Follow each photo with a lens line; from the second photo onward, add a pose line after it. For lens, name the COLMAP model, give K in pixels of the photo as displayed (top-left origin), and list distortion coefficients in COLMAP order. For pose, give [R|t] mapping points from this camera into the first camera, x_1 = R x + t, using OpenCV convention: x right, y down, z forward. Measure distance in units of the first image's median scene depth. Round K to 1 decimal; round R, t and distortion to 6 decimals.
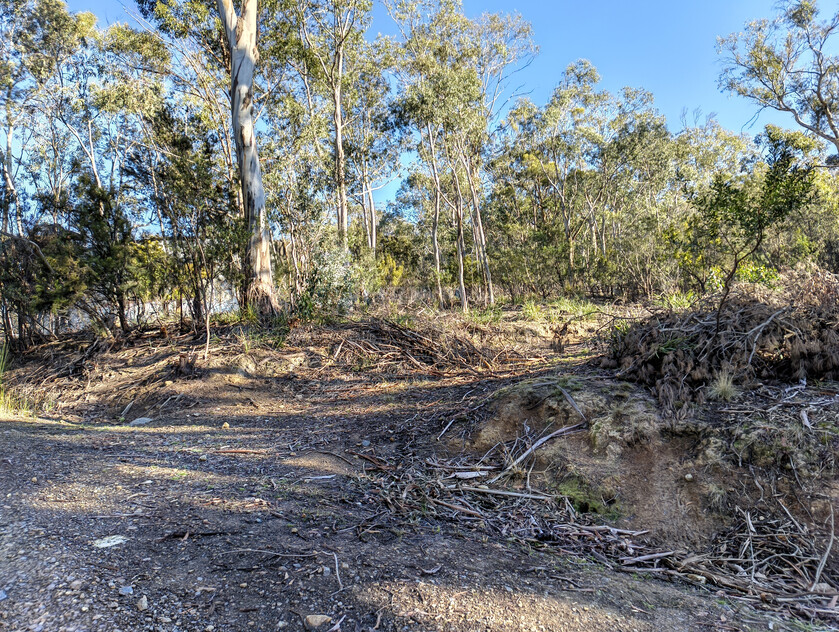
lens RADIAL K [[560.2, 0, 419.6], [0, 560.2, 316.8], [0, 0, 1]] dist [0.035531, -0.035531]
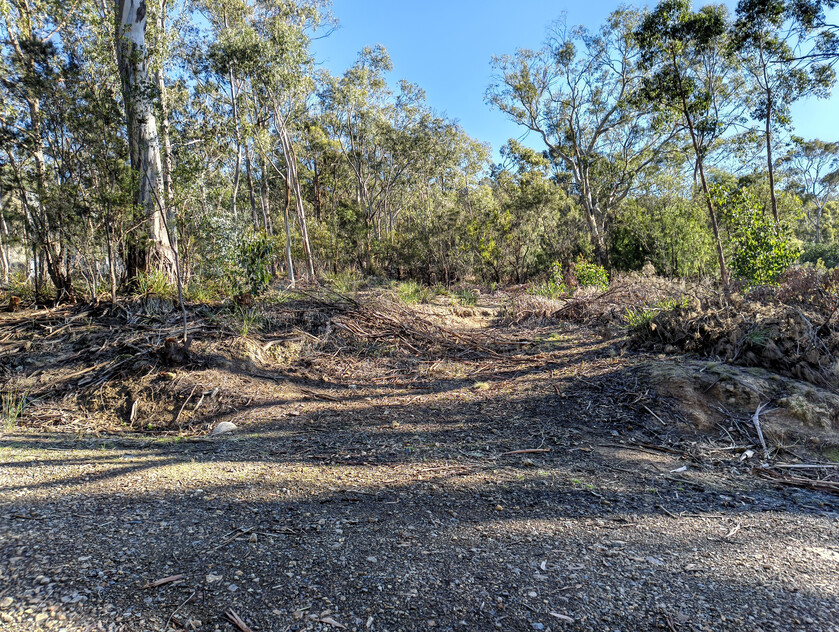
lens RADIAL K [[560.2, 0, 419.6], [0, 560.2, 315.4], [0, 0, 1]] dist [0.035531, -0.035531]
pose [[0.878440, 0.019572, 0.477452, -0.126701], [-0.039704, 0.998695, 0.032110, -0.000392], [-0.476201, -0.047163, 0.878071, 0.043406]]
